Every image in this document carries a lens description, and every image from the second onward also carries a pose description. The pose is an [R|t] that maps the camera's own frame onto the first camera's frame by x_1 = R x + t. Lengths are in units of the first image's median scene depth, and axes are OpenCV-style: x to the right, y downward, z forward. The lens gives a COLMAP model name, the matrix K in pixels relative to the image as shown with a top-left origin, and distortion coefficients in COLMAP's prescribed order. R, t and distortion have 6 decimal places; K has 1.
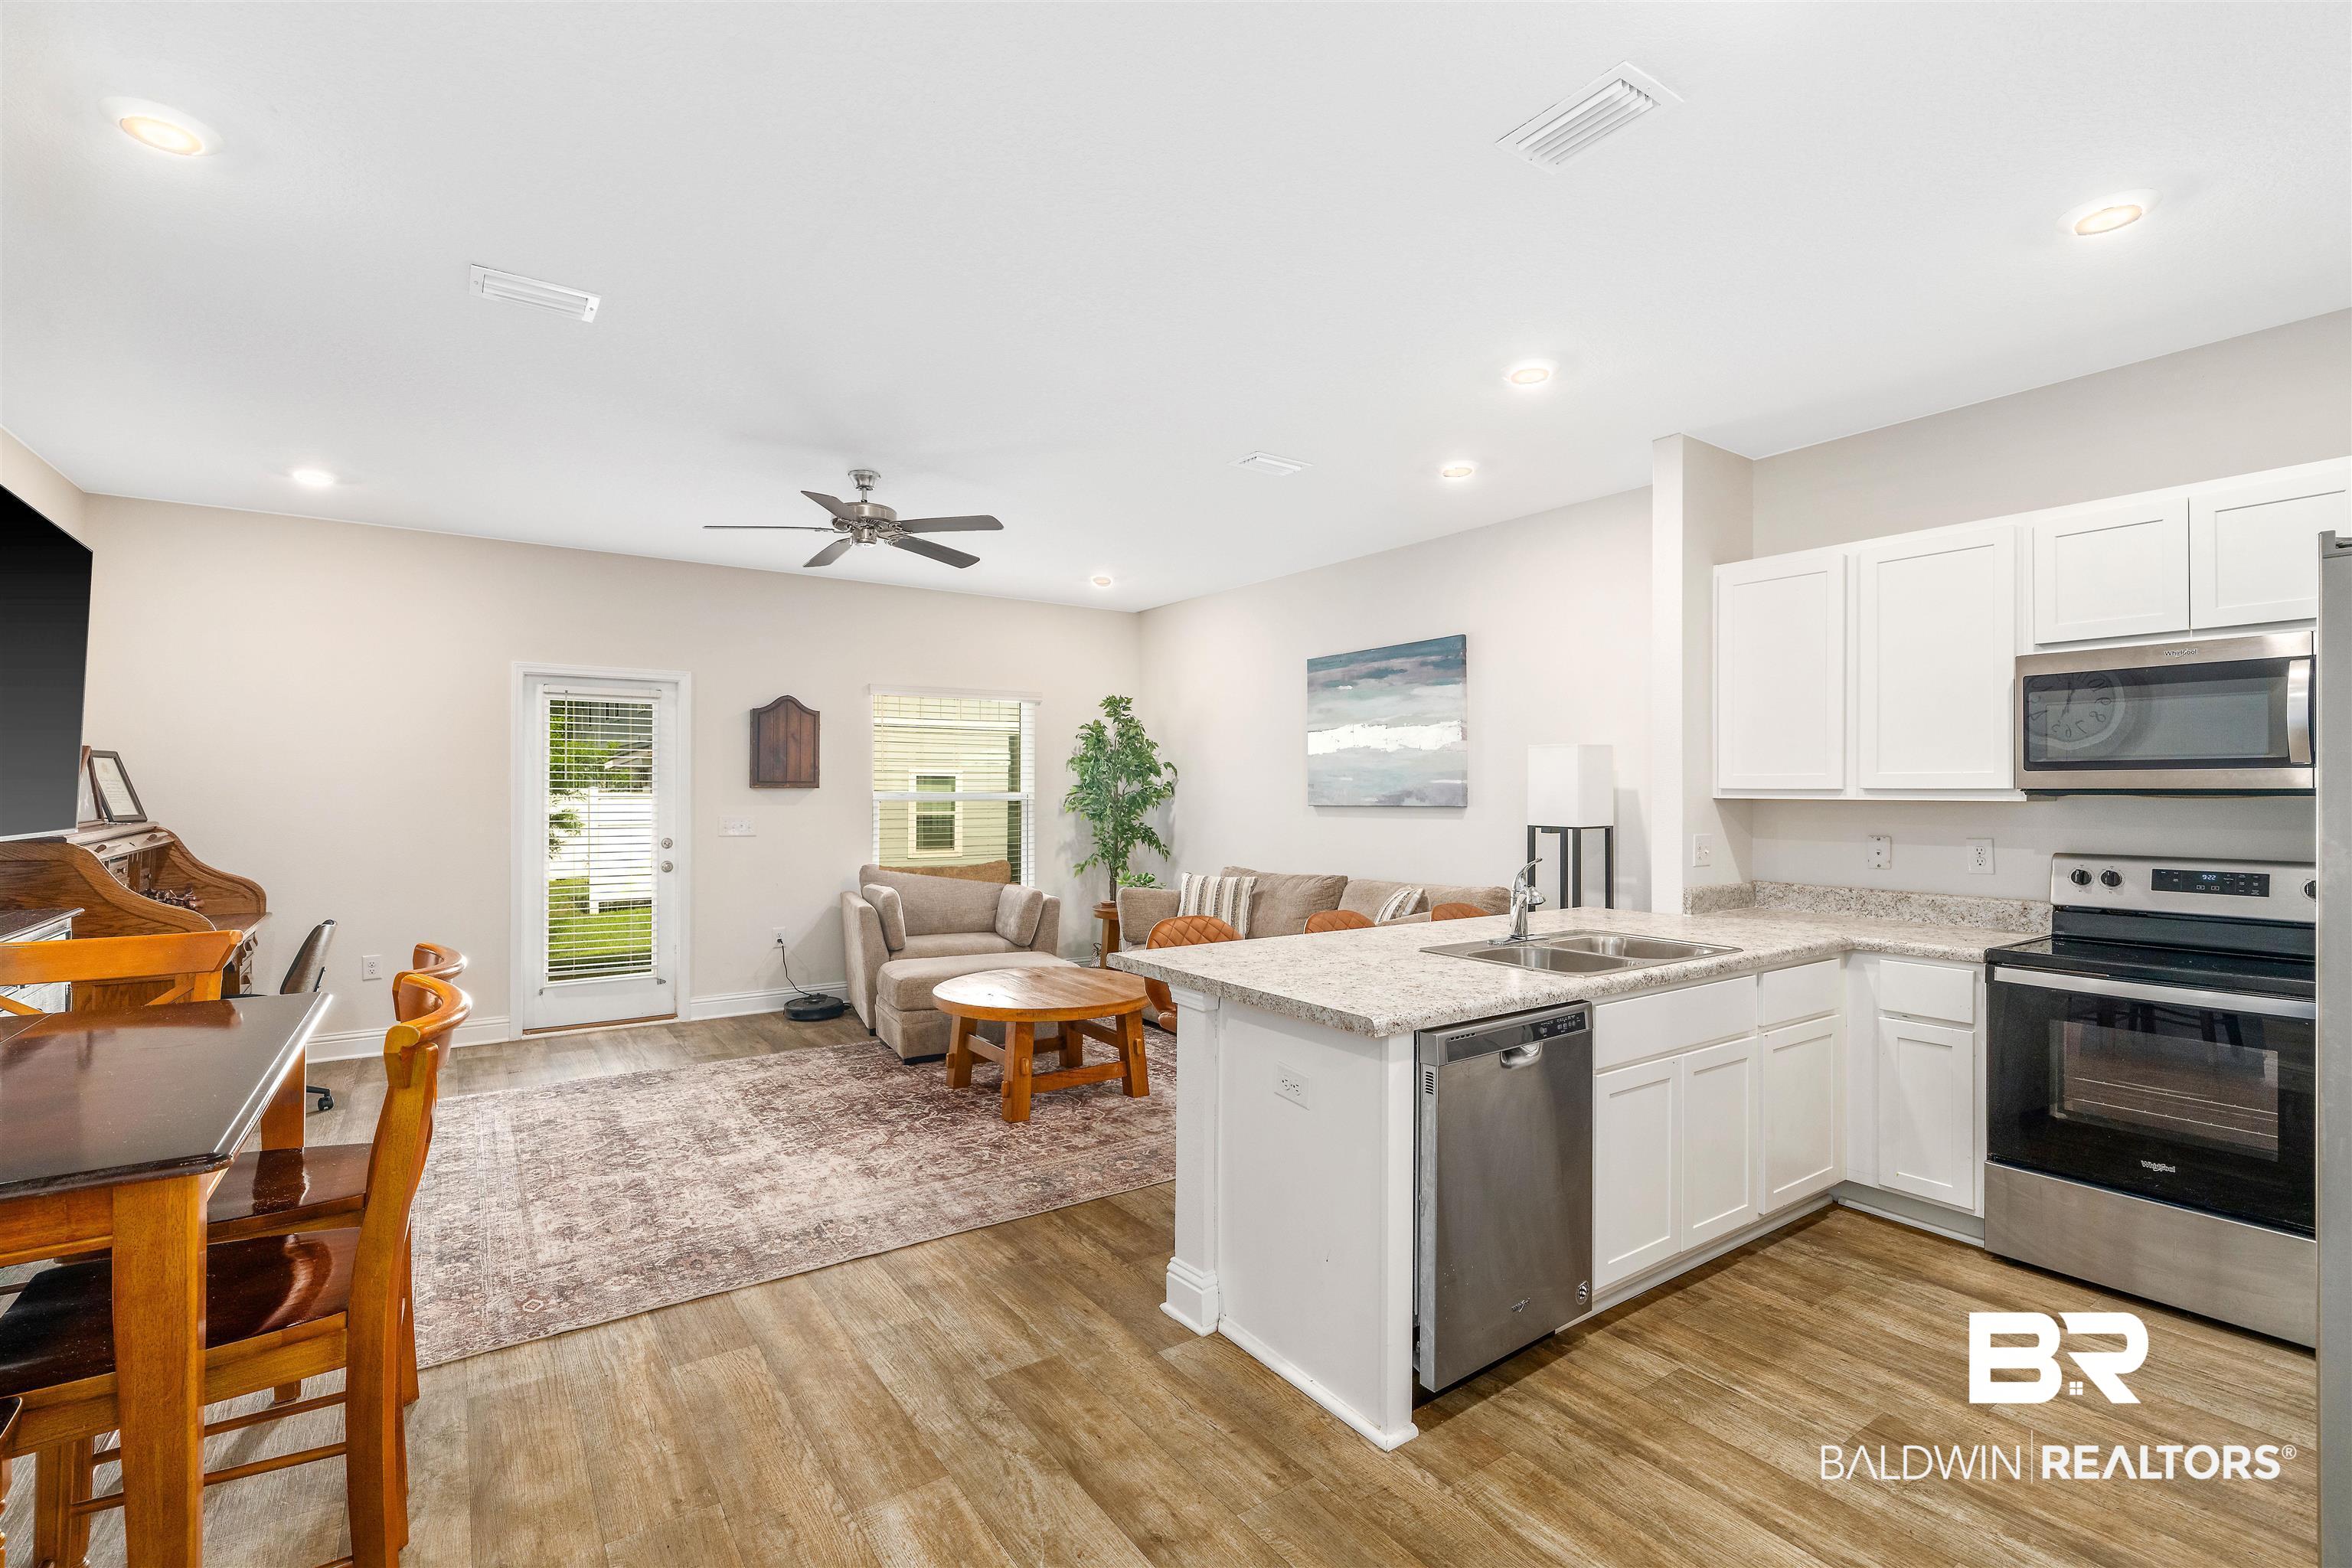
lens RADIAL K [[1073.9, 0, 1192.1], [0, 1073.9, 776.4], [0, 0, 1]] dist [-0.001606, -0.000145]
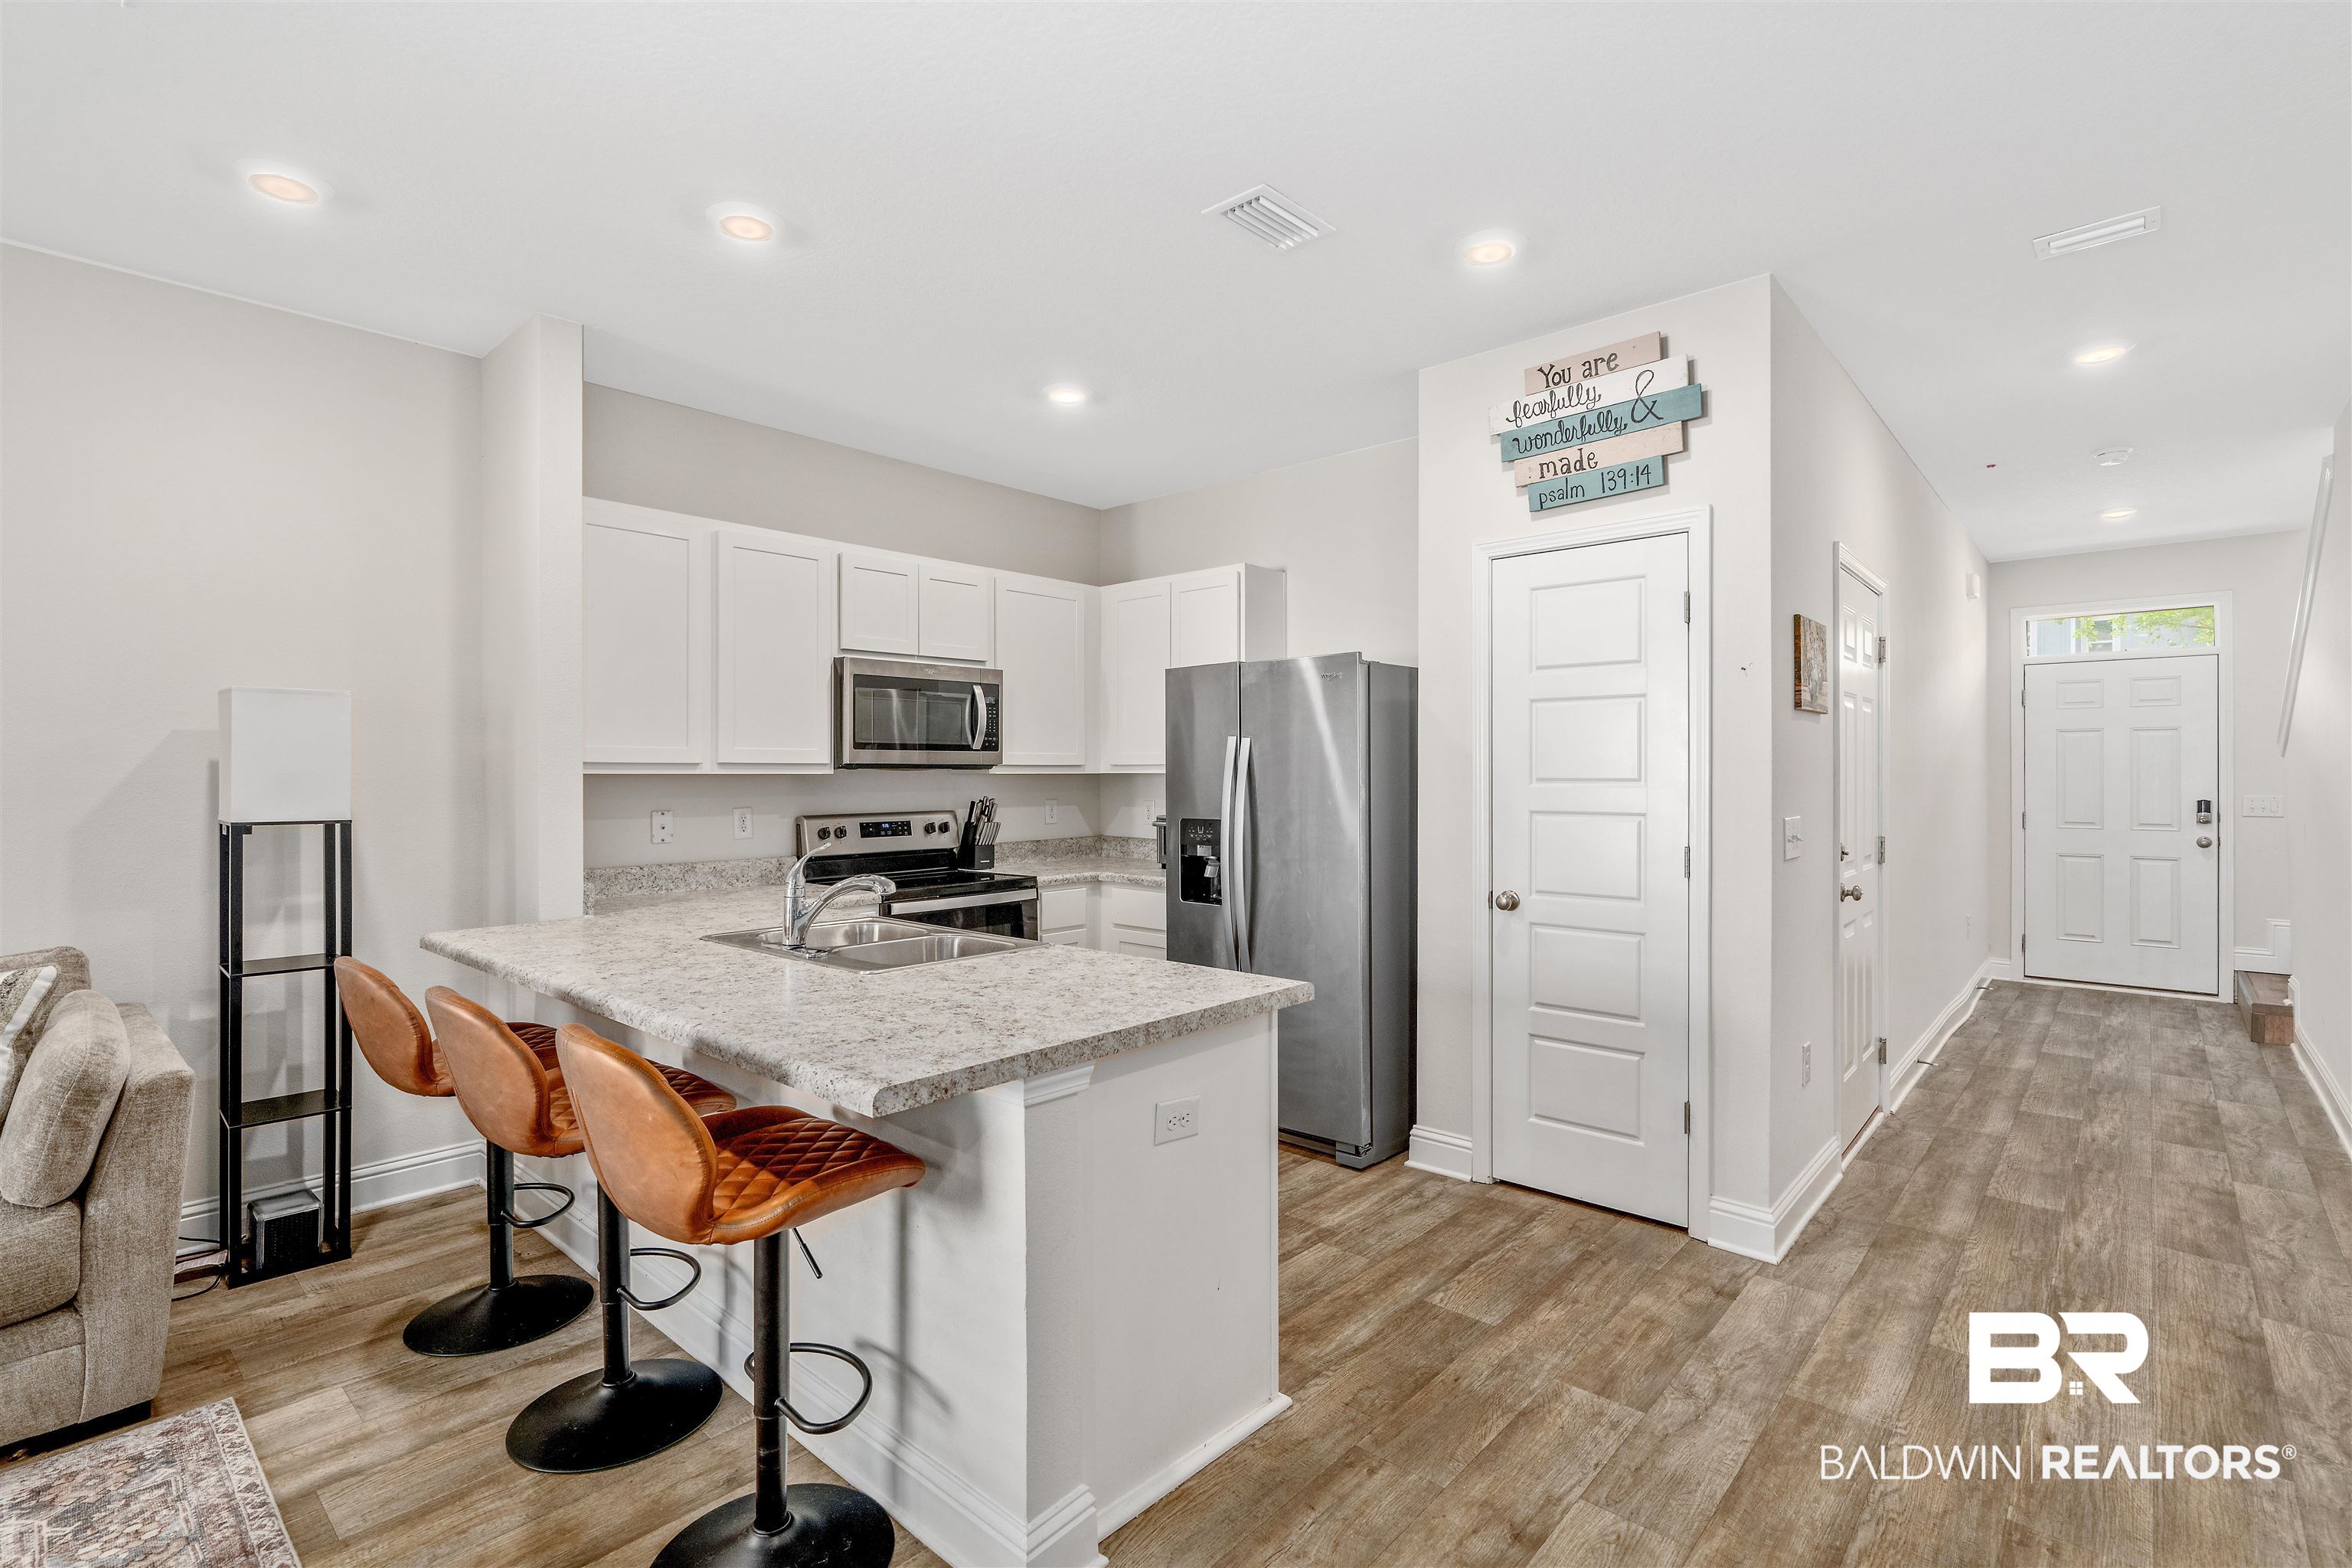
lens RADIAL K [[1073.9, 0, 1192.1], [0, 1073.9, 776.4], [0, 0, 1]] dist [-0.001606, -0.000145]
pose [[-0.229507, -0.004858, 0.973295, -0.537038], [-0.010392, 0.999943, 0.002541, 0.019316], [-0.973251, -0.009532, -0.229545, 0.905198]]
